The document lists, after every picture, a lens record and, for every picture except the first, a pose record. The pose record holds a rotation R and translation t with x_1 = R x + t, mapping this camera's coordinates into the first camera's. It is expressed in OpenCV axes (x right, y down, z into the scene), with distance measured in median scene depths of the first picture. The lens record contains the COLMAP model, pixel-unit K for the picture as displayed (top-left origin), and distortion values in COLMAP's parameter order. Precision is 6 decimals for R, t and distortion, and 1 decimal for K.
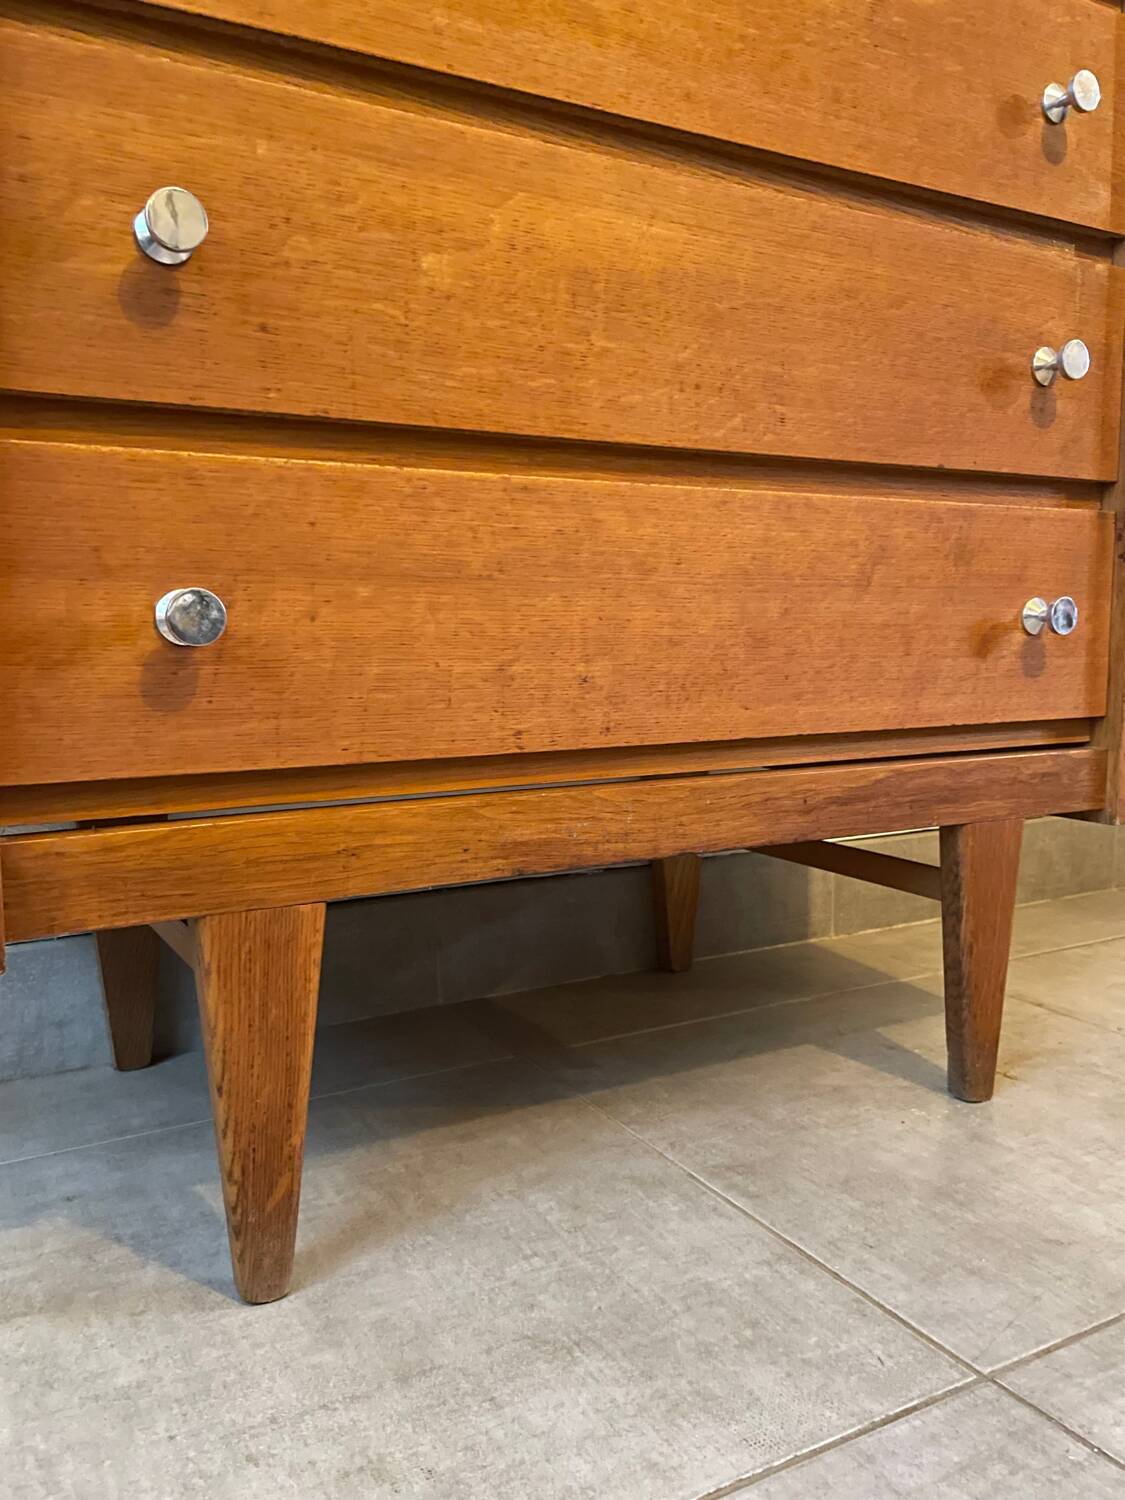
lens RADIAL K [[1214.8, 0, 567.0], [0, 1214.8, 755.5], [0, 0, 1]] dist [0.083582, -0.117167]
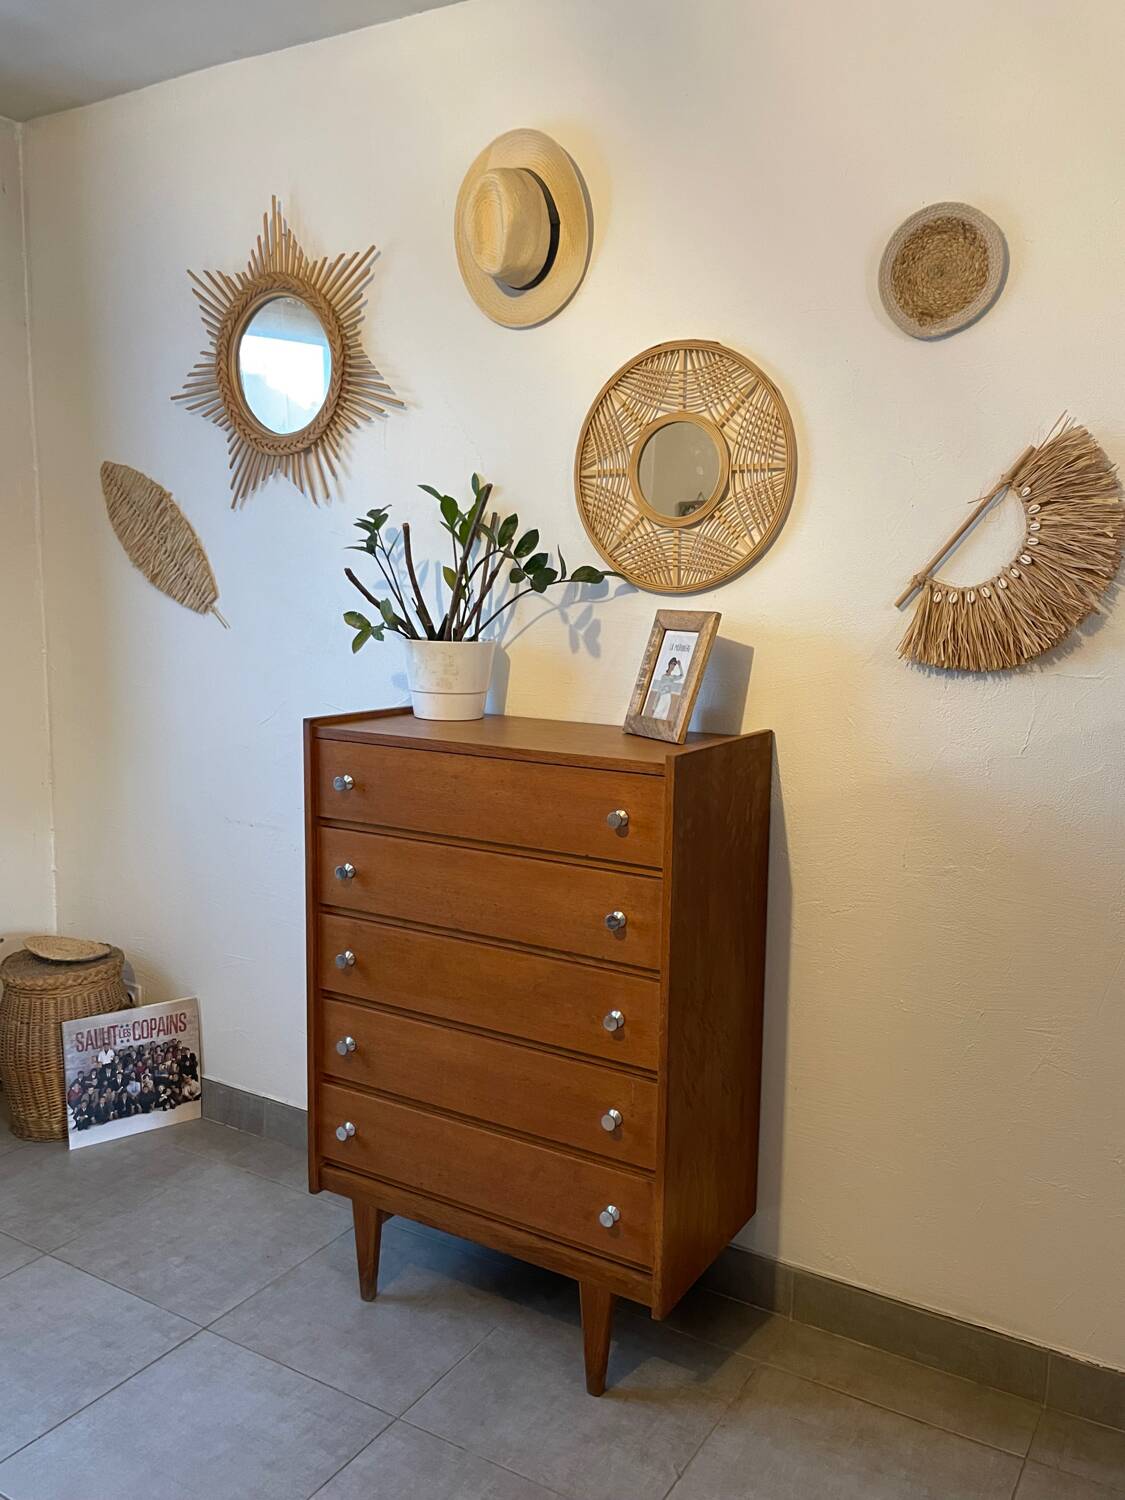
lens RADIAL K [[1205.3, 0, 562.5], [0, 1205.3, 750.0], [0, 0, 1]] dist [0.091590, -0.131093]
pose [[0.481973, 0.131112, -0.866321, 2.897300], [-0.110871, 0.989919, 0.088136, -1.538246], [0.869143, 0.053571, 0.491650, -0.402591]]
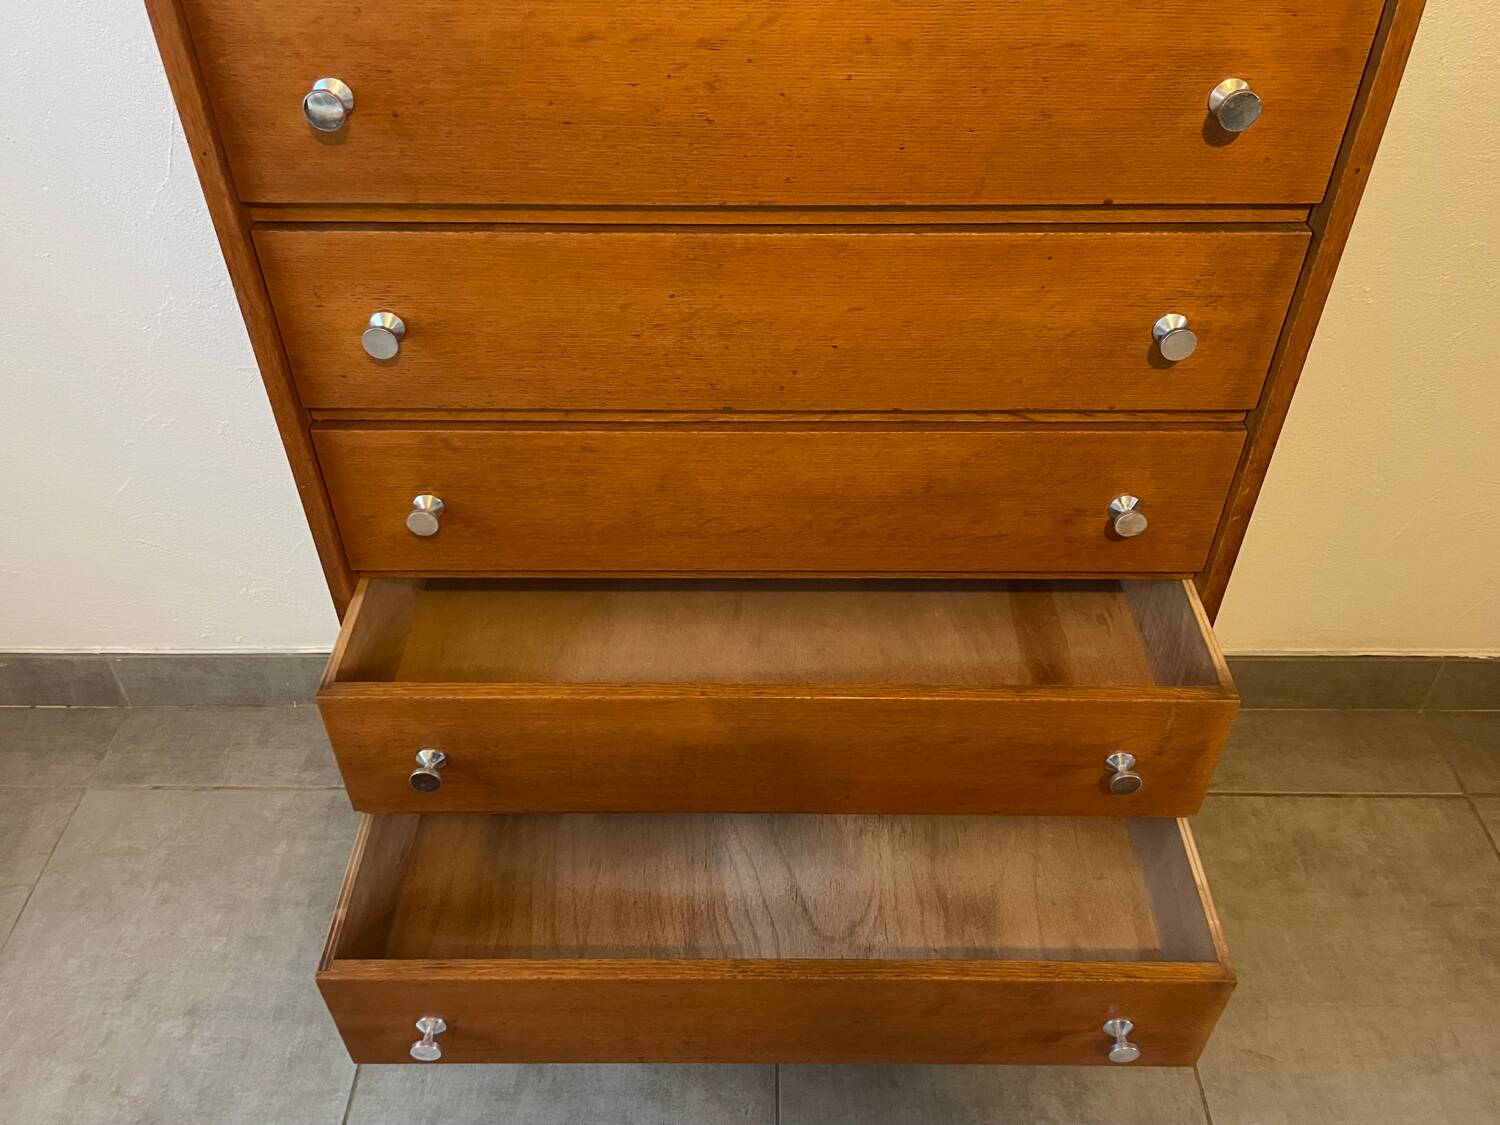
lens RADIAL K [[1205.3, 0, 752.4], [0, 1205.3, 548.9], [0, 0, 1]] dist [0.091590, -0.131093]
pose [[0.864078, 0.326667, -0.382959, 0.673498], [-0.054063, 0.816637, 0.574614, -1.433230], [0.500446, -0.475808, 0.723299, -0.127400]]
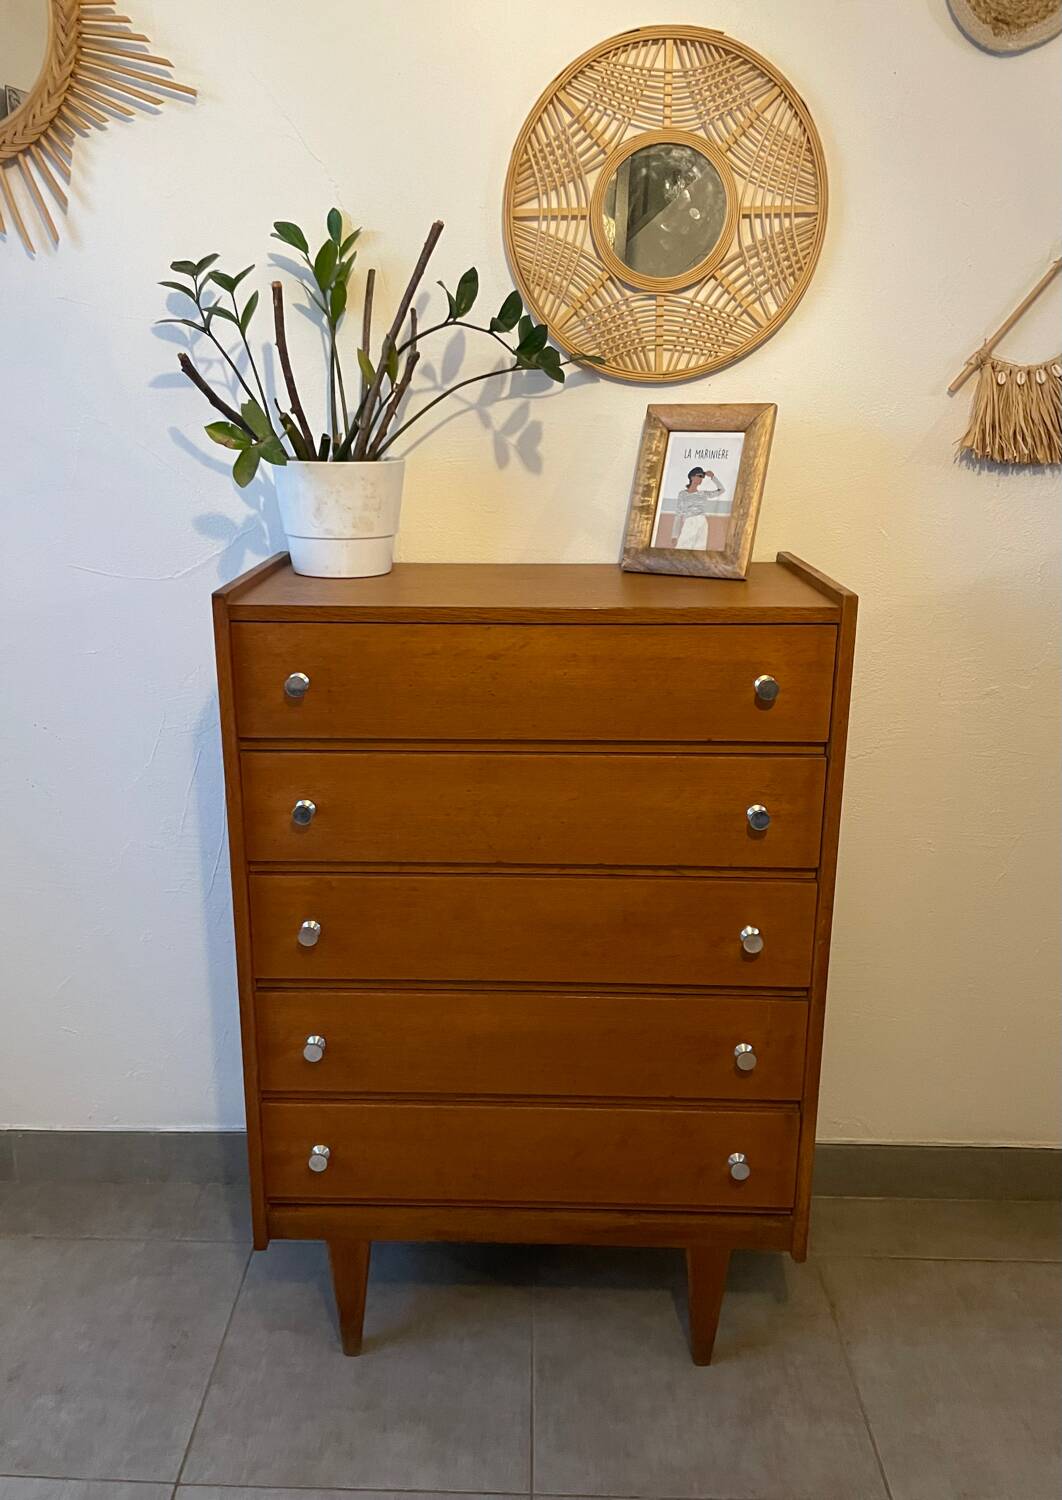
lens RADIAL K [[1209.1, 0, 485.2], [0, 1209.1, 738.6], [0, 0, 1]] dist [0.082317, -0.111703]
pose [[0.847646, 0.145796, -0.510136, 1.190896], [-0.054691, 0.980391, 0.189320, -1.433590], [0.527735, -0.132577, 0.838999, -0.991046]]
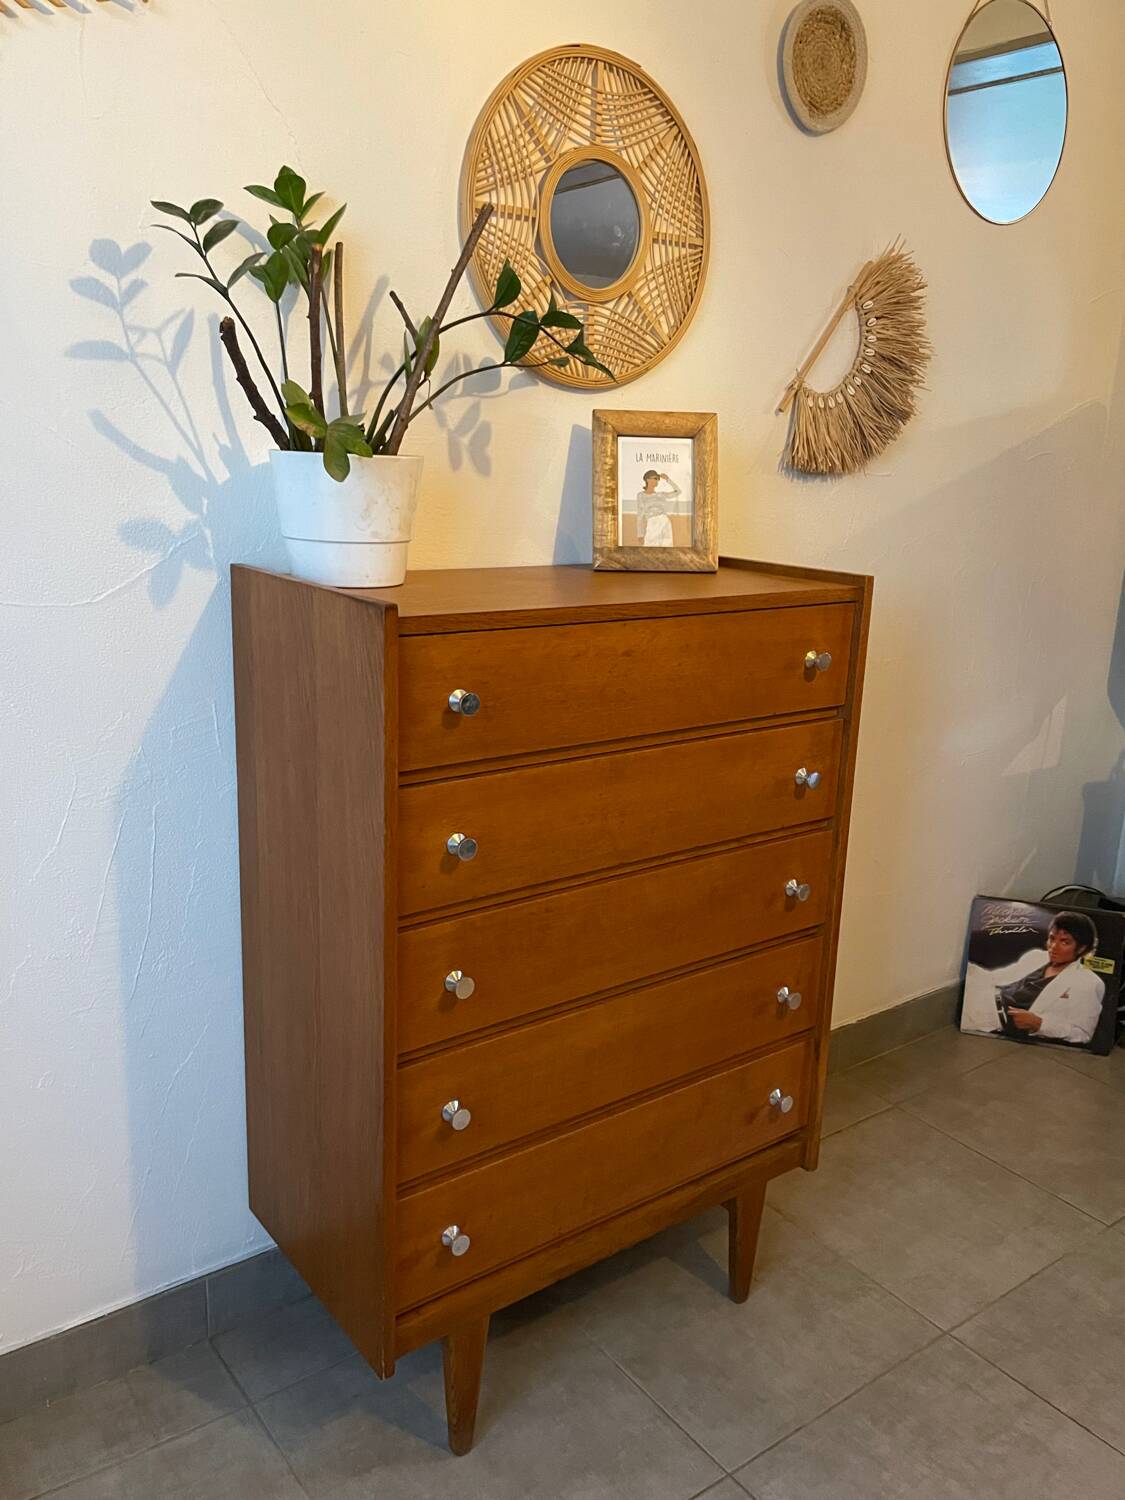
lens RADIAL K [[1207.7, 0, 558.2], [0, 1207.7, 740.6], [0, 0, 1]] dist [0.090231, -0.129188]
pose [[0.992063, 0.006584, 0.125573, -0.352003], [-0.023959, 0.990231, 0.137366, -1.302761], [-0.123441, -0.139284, 0.982528, -1.259653]]
